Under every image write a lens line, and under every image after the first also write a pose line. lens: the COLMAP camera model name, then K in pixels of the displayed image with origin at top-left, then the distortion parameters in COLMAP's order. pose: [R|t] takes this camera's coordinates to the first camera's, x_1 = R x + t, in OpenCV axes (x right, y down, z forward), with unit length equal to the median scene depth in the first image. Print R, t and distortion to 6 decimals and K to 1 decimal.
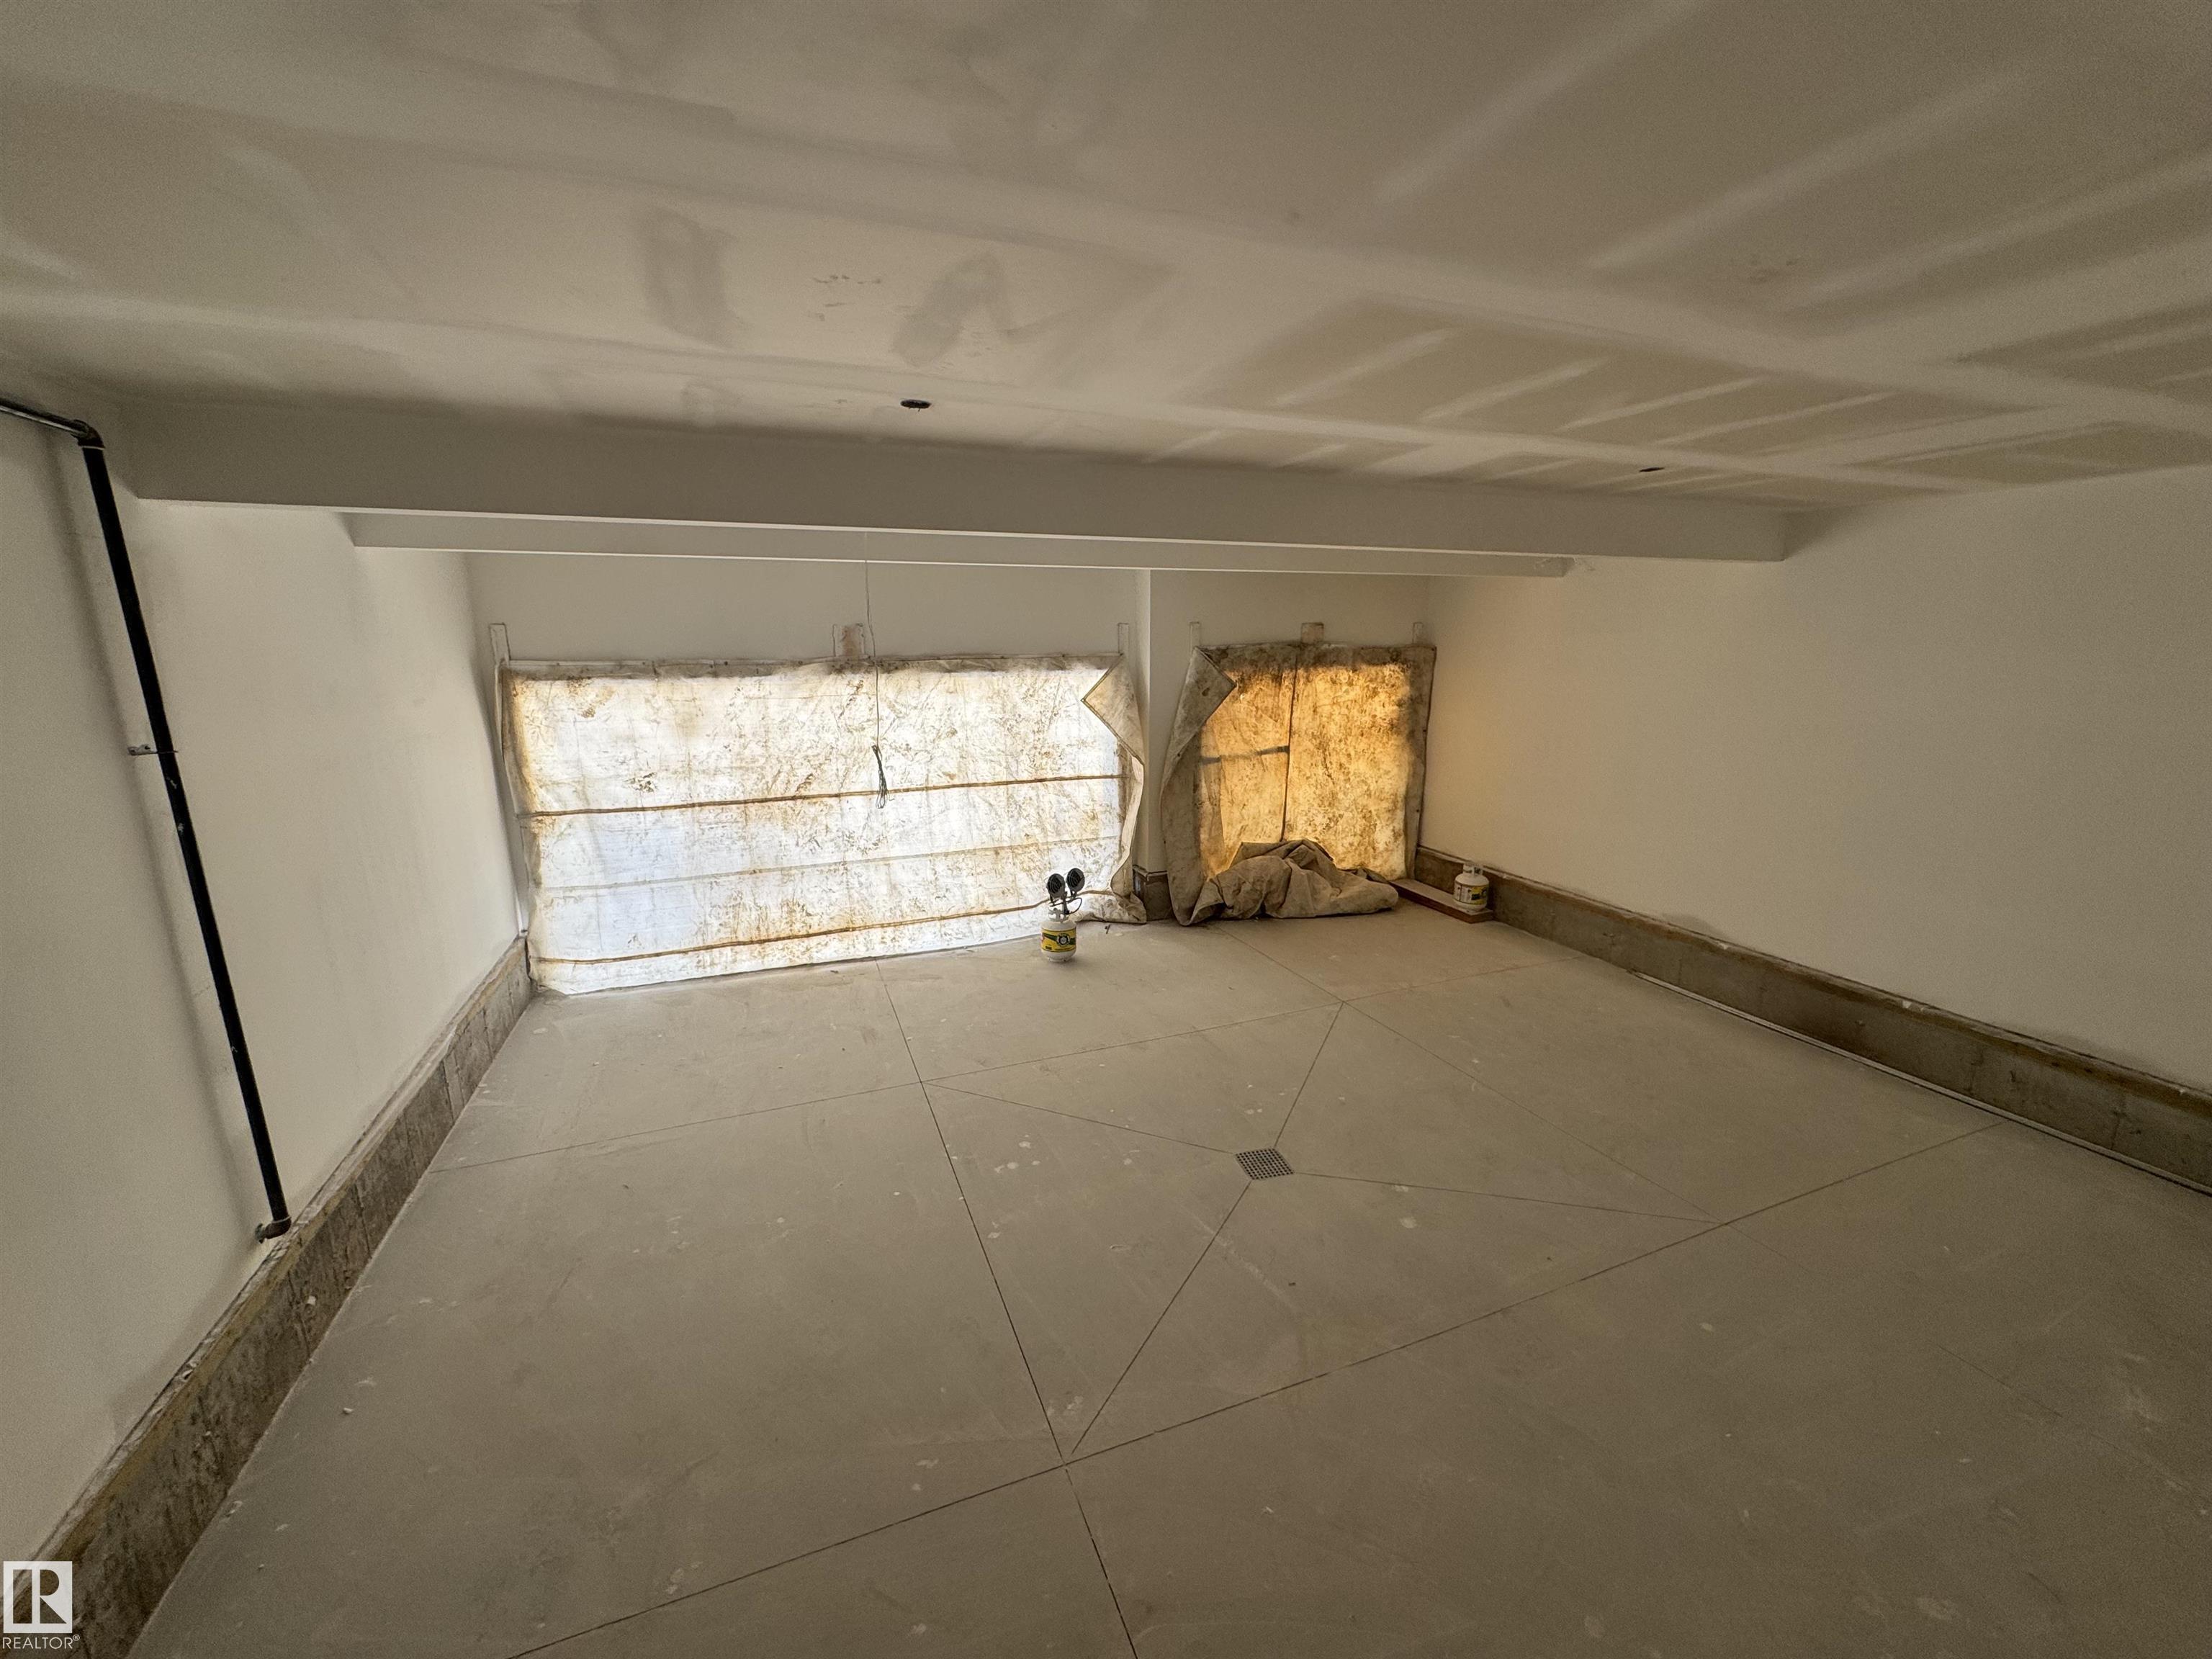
lens RADIAL K [[883.5, 0, 1102.3], [0, 883.5, 832.2], [0, 0, 1]] dist [0.000349, 0.000290]
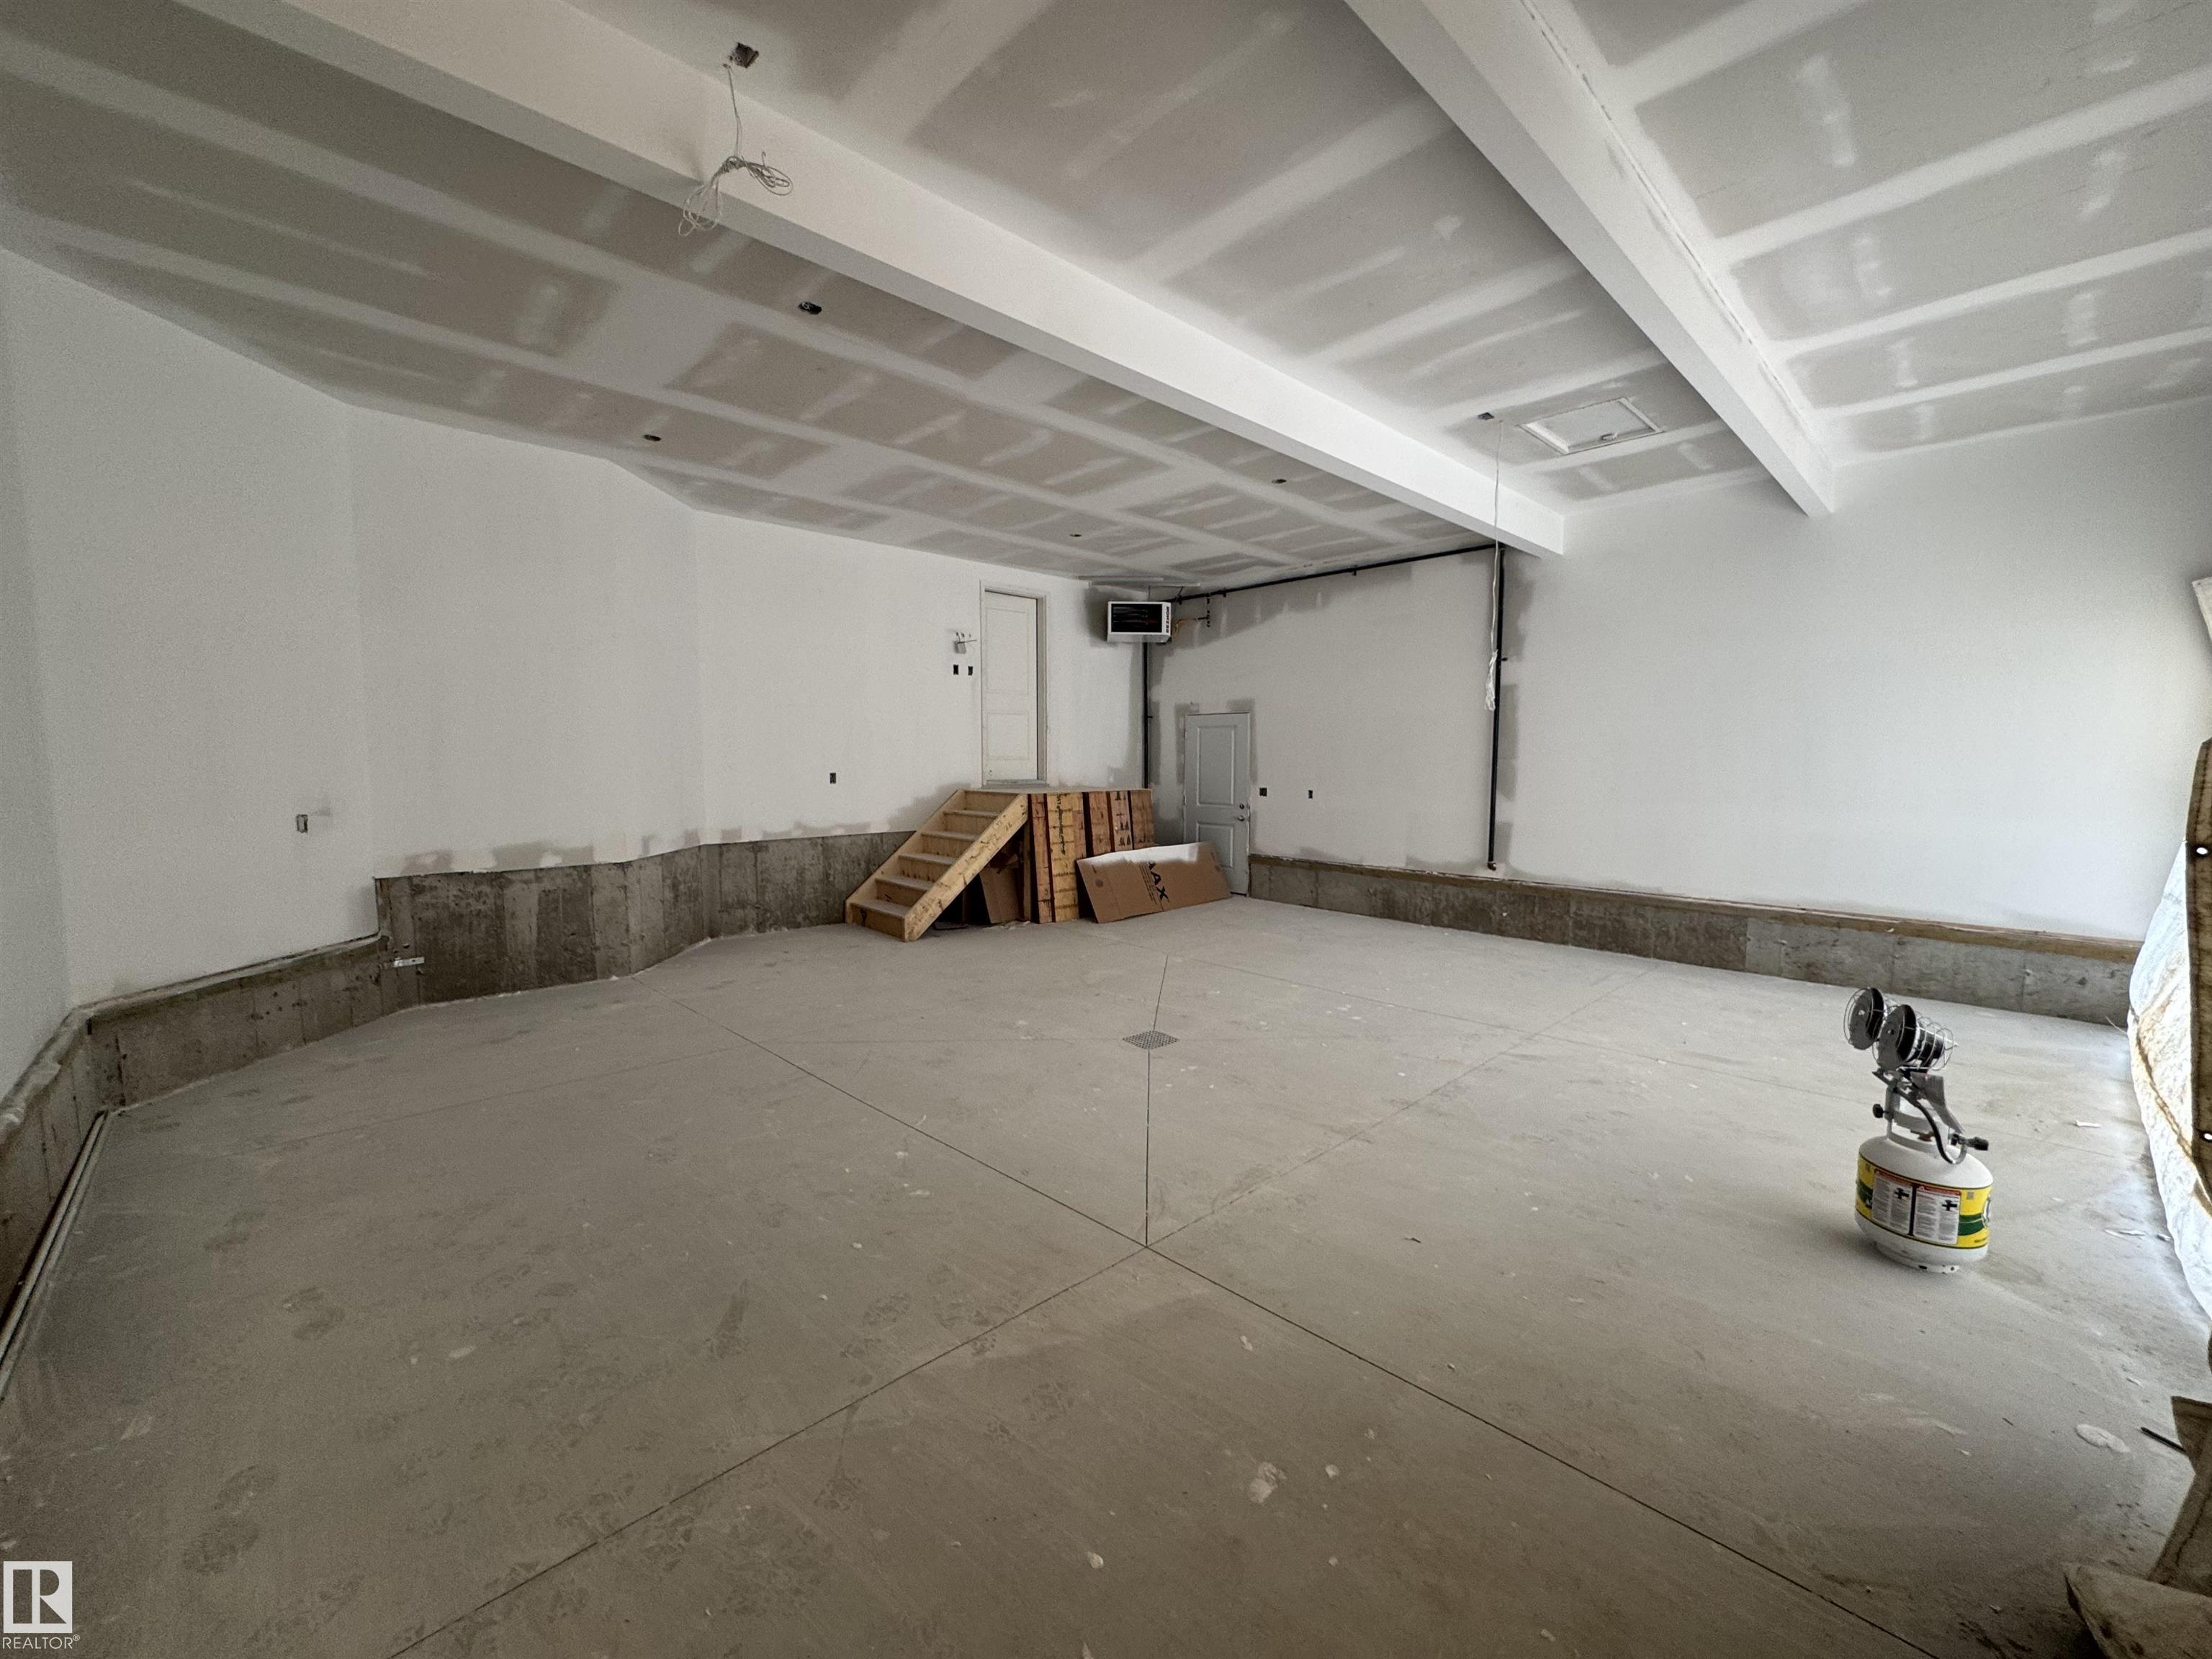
lens RADIAL K [[883.5, 0, 1102.3], [0, 883.5, 832.2], [0, 0, 1]] dist [0.000349, 0.000290]
pose [[-0.924686, 0.036051, -0.379021, 0.403584], [-0.080843, 0.954215, 0.287990, -0.102616], [0.372050, 0.296942, -0.879434, 1.179587]]
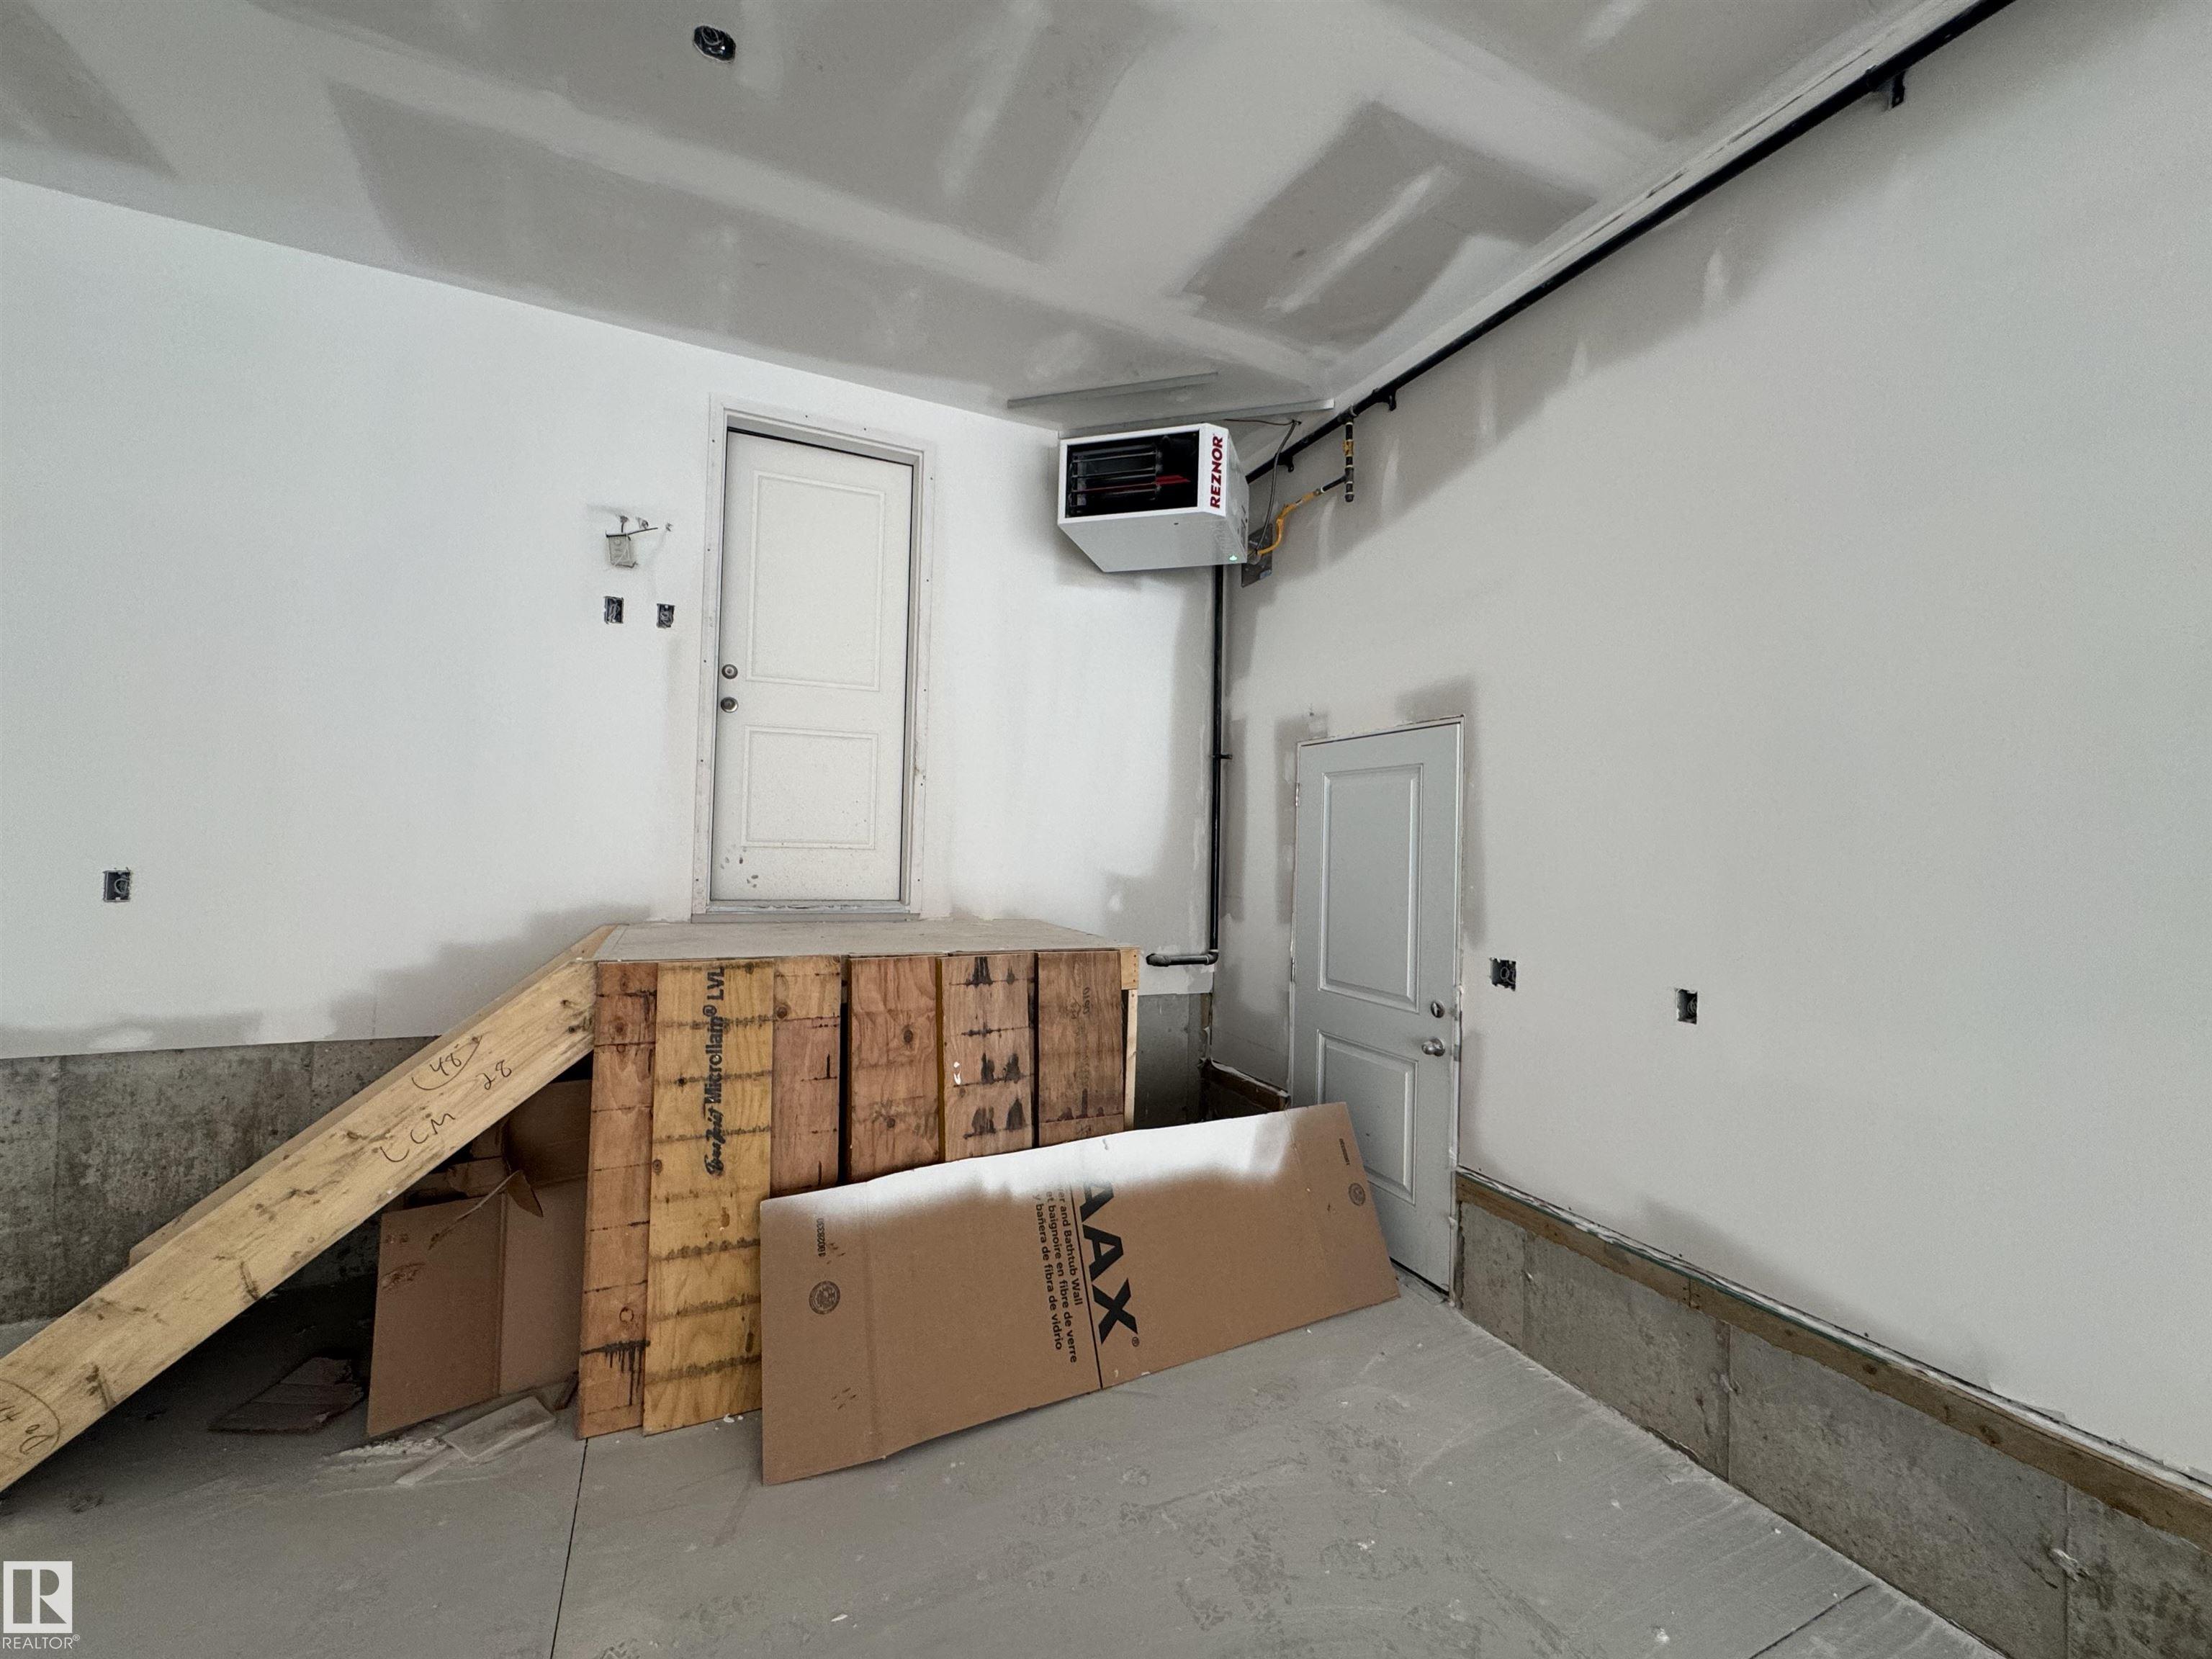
lens RADIAL K [[883.8, 0, 1106.0], [0, 883.8, 829.5], [0, 0, 1]] dist [-0.000901, 0.000324]
pose [[-0.997042, -0.022905, -0.073365, -0.094388], [-0.037110, 0.979384, 0.198568, 0.057943], [0.067304, 0.200703, -0.977337, 0.479913]]
